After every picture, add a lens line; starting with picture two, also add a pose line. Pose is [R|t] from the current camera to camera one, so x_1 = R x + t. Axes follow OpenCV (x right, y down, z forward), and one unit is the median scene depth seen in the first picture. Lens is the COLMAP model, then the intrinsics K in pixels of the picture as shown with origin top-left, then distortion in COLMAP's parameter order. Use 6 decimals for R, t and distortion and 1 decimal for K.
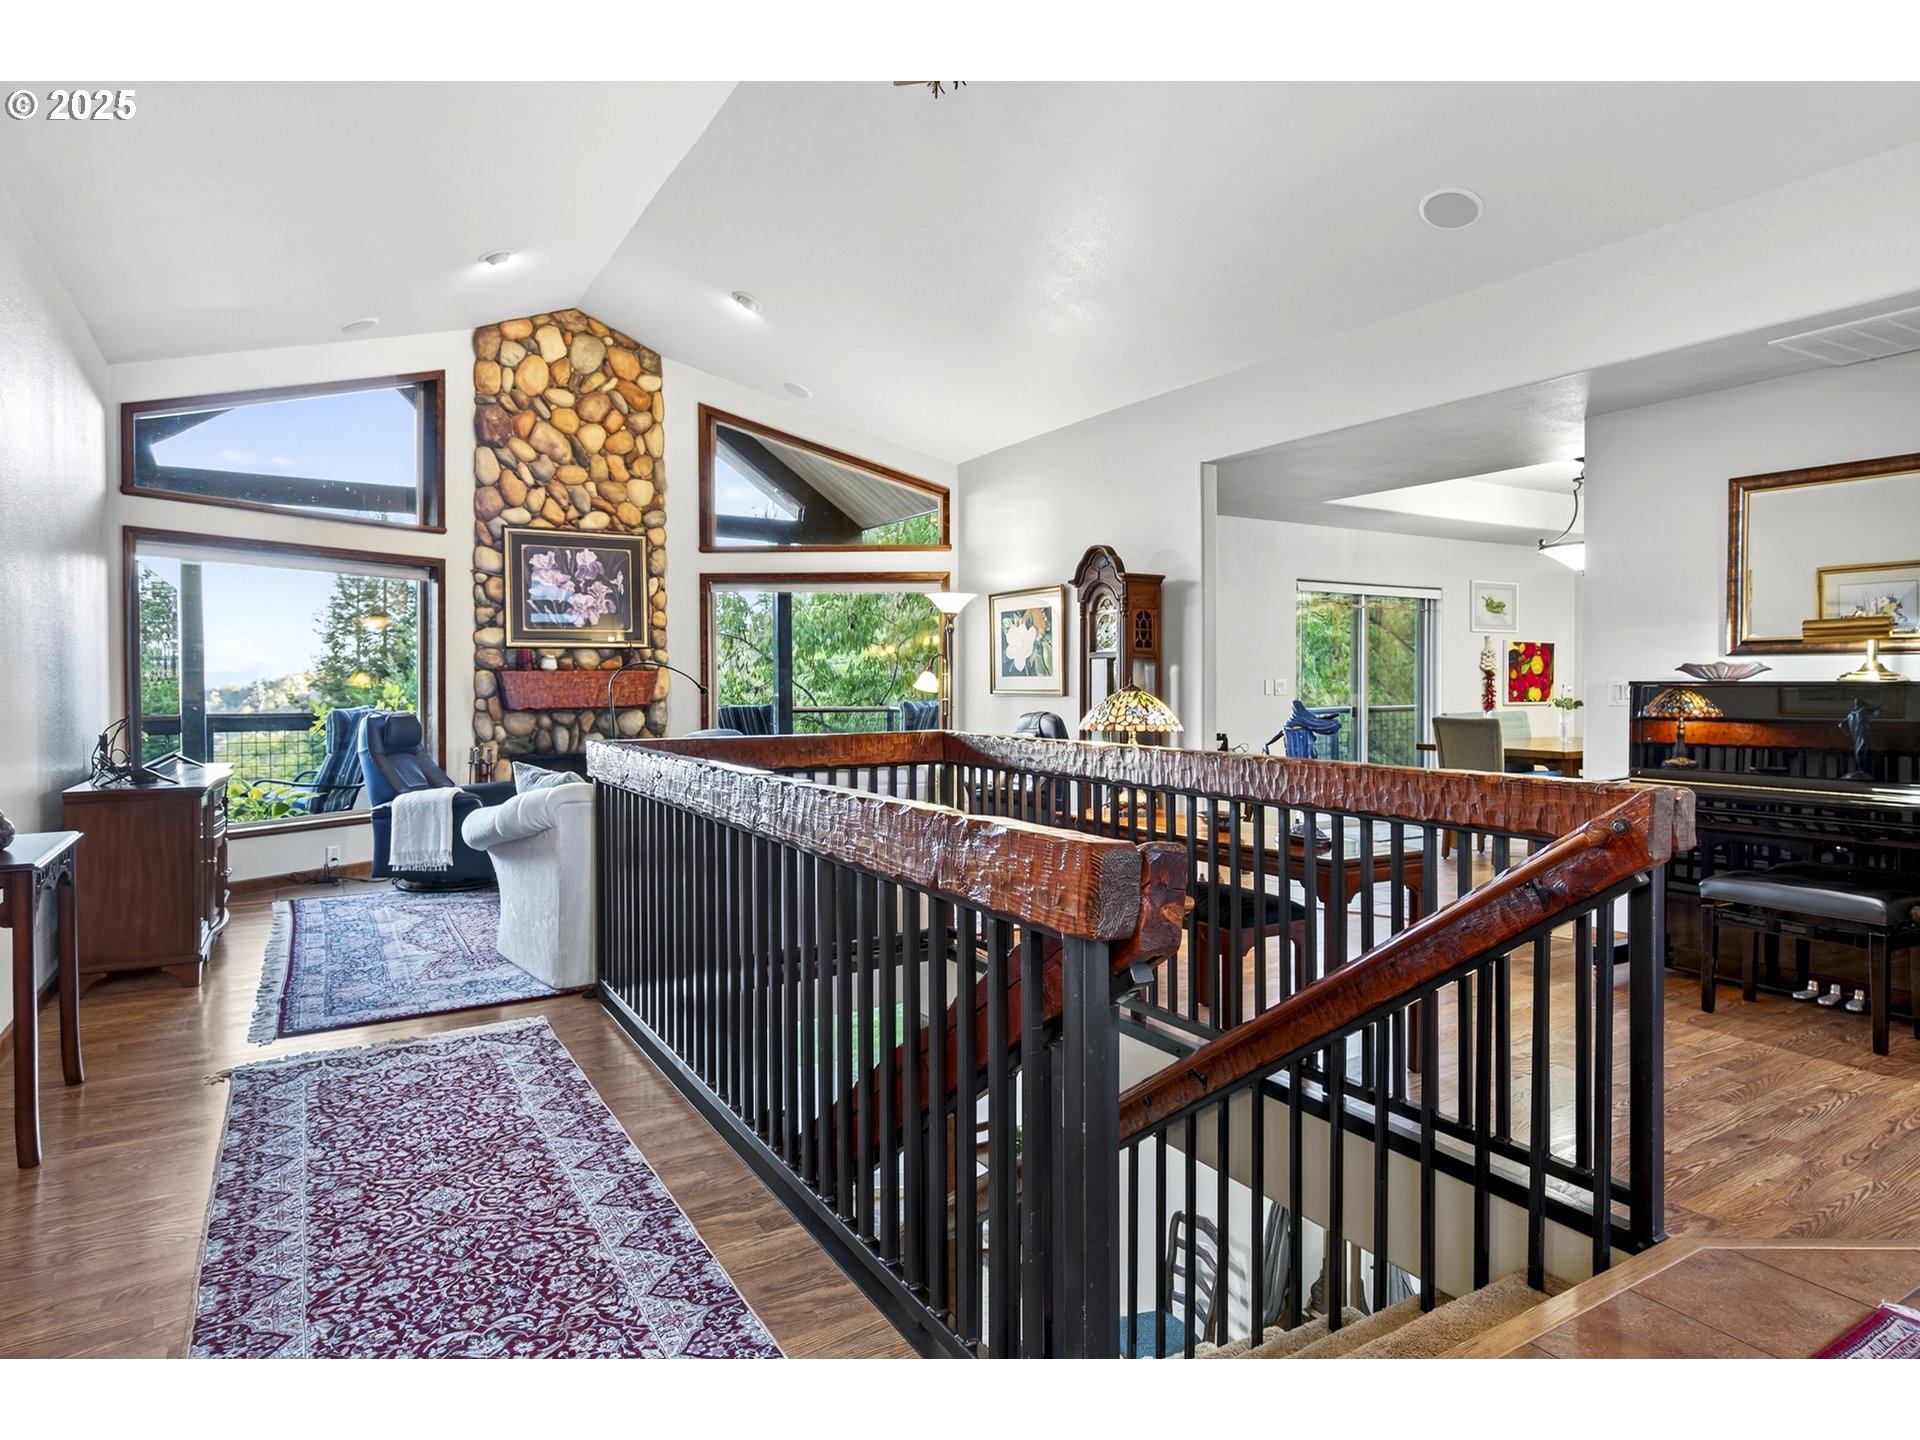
lens RADIAL K [[1106.6, 0, 962.5], [0, 1106.6, 718.0], [0, 0, 1]] dist [-0.001179, -0.000373]
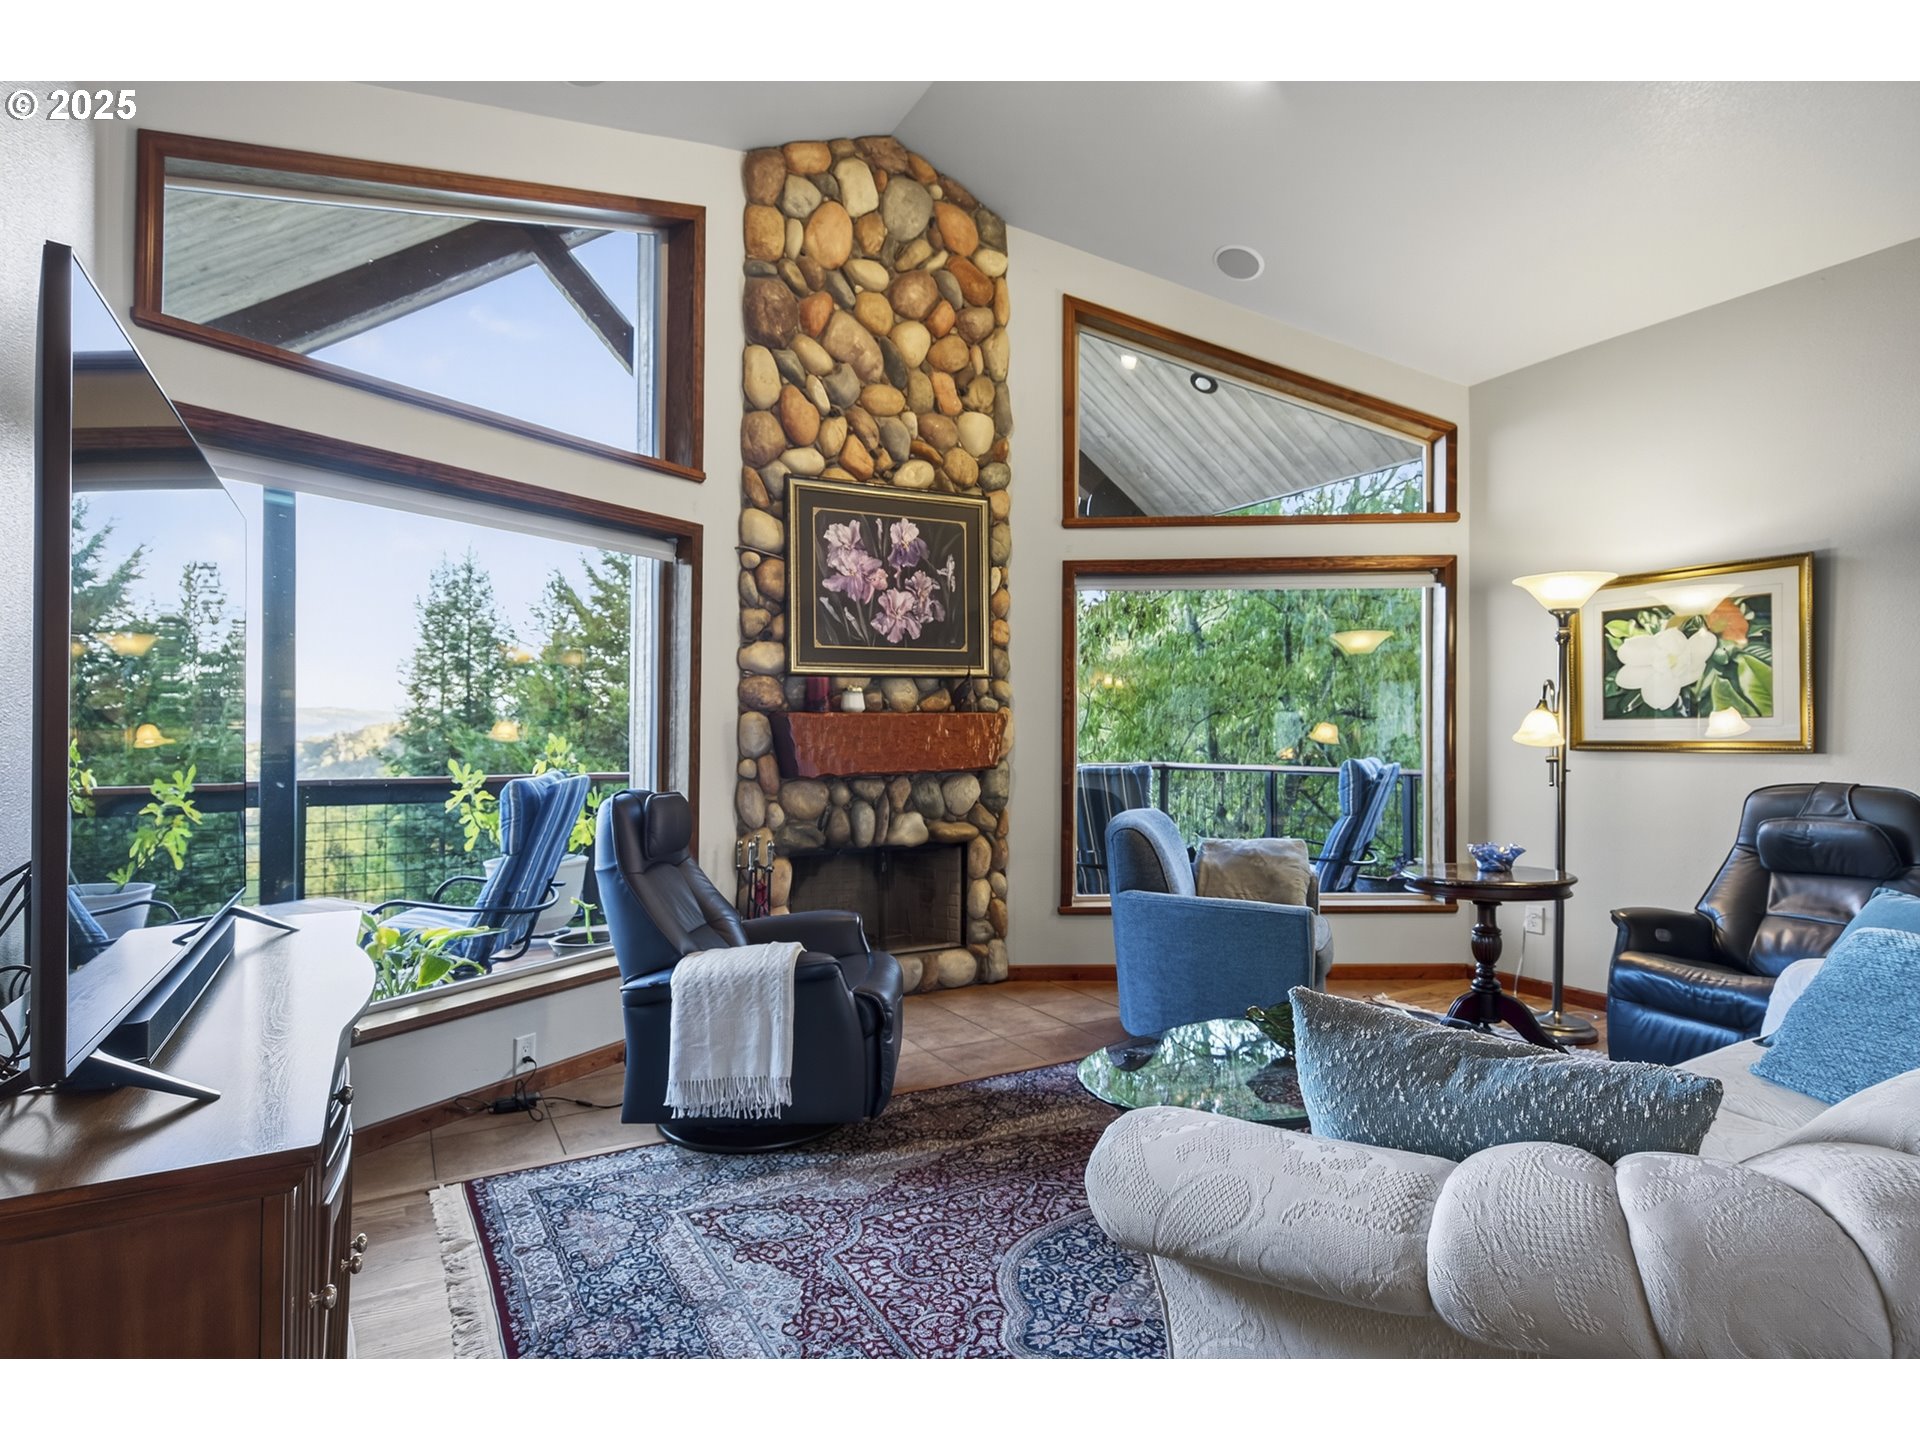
lens RADIAL K [[1036.5, 0, 961.0], [0, 1036.5, 724.1], [0, 0, 1]] dist [0.040697, -0.067516]
pose [[0.999586, -0.004402, -0.028437, -0.294760], [0.003279, 0.999218, -0.039414, -0.013359], [0.028588, 0.039304, 0.998818, 0.423660]]
